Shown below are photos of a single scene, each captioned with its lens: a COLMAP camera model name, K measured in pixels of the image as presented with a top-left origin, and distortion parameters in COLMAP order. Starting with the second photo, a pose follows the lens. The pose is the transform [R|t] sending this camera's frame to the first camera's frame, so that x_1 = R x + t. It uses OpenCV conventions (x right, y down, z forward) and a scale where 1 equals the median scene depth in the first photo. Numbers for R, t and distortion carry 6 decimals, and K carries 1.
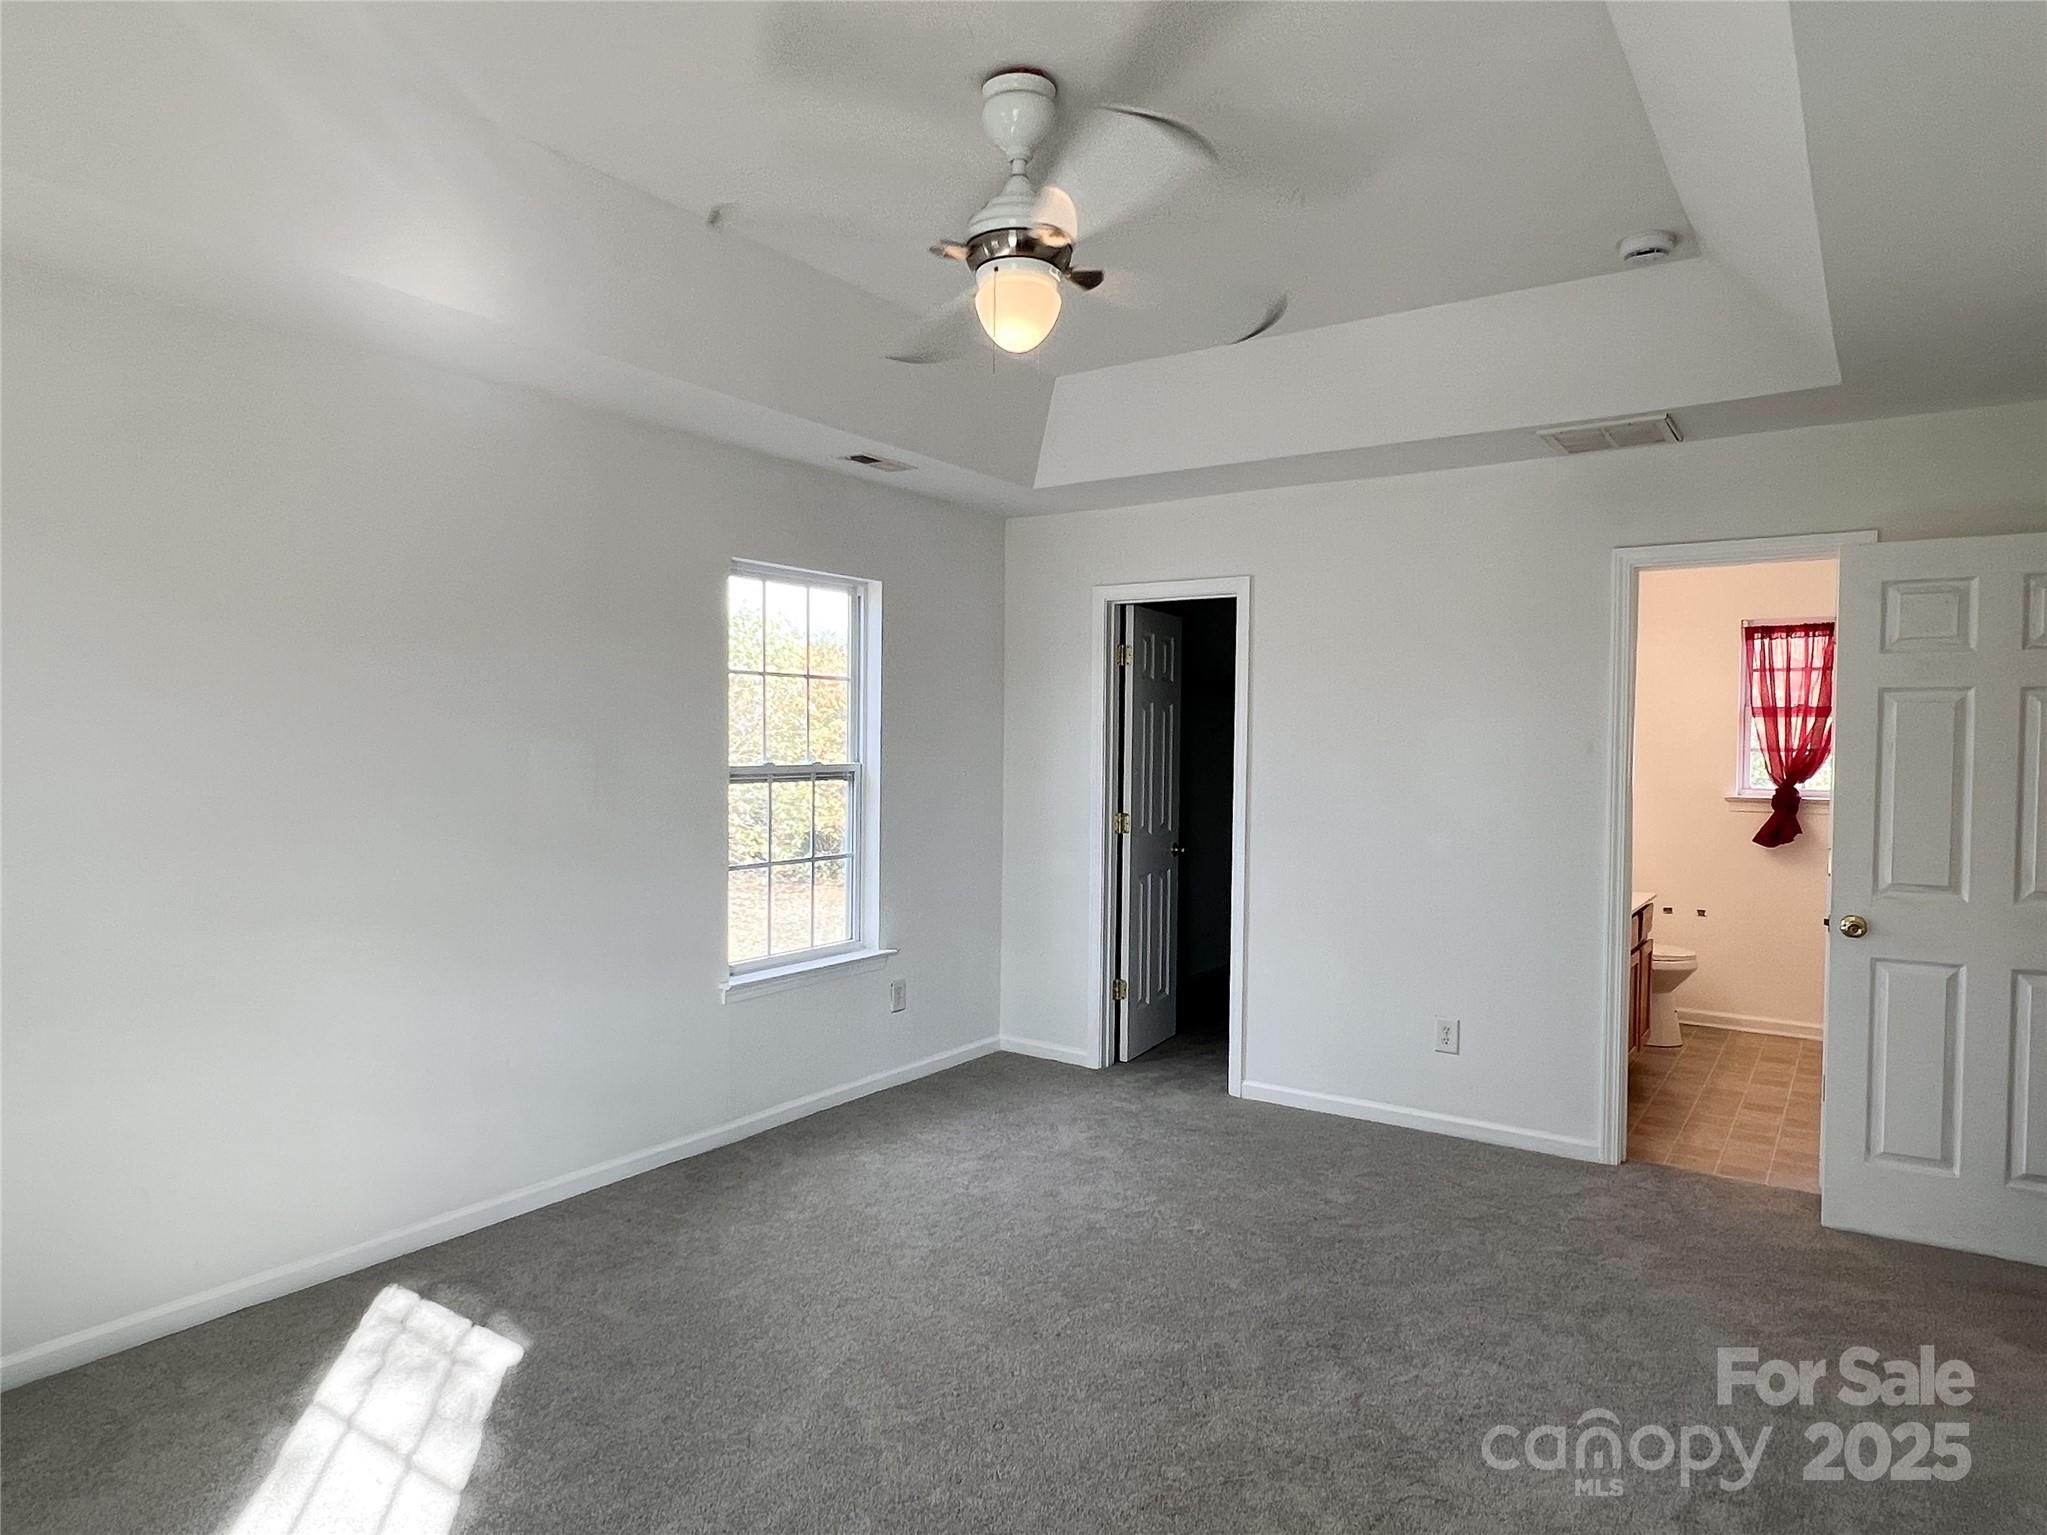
lens RADIAL K [[1215.0, 0, 1026.5], [0, 1215.0, 767.7], [0, 0, 1]] dist [-0.019598, -0.000111]
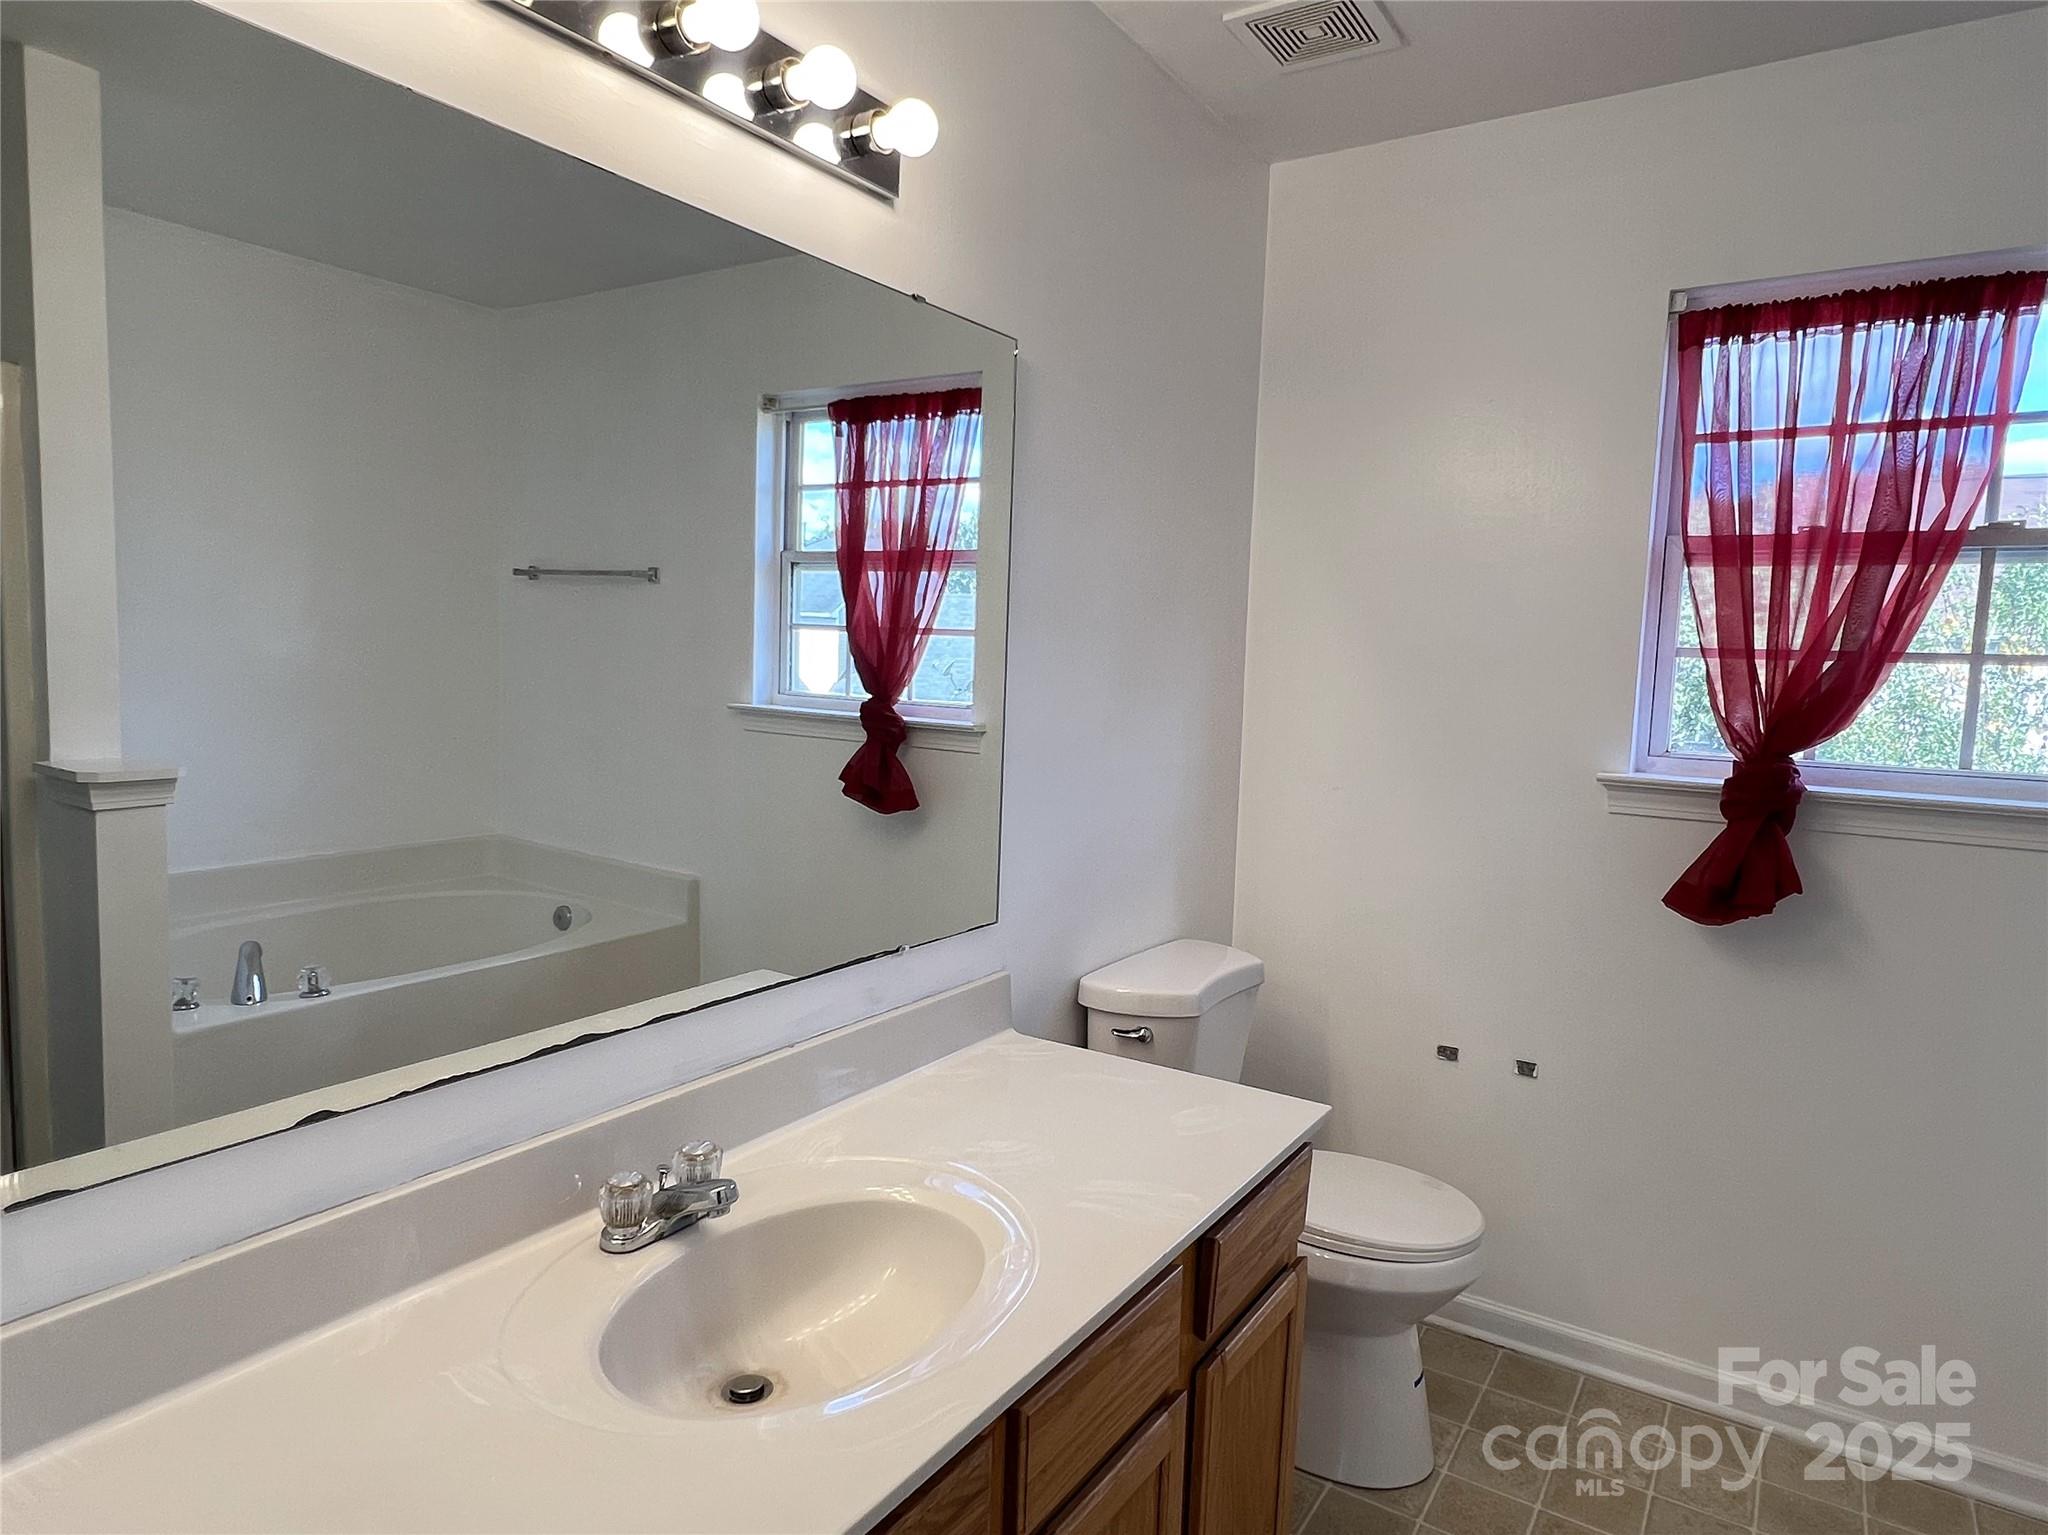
lens RADIAL K [[1215.6, 0, 1017.0], [0, 1215.6, 767.1], [0, 0, 1]] dist [-0.019598, -0.000111]
pose [[0.999260, 0.036303, 0.012743, 0.400359], [-0.036862, 0.998227, 0.046737, 0.010443], [-0.011023, -0.047172, 0.998826, 0.638670]]
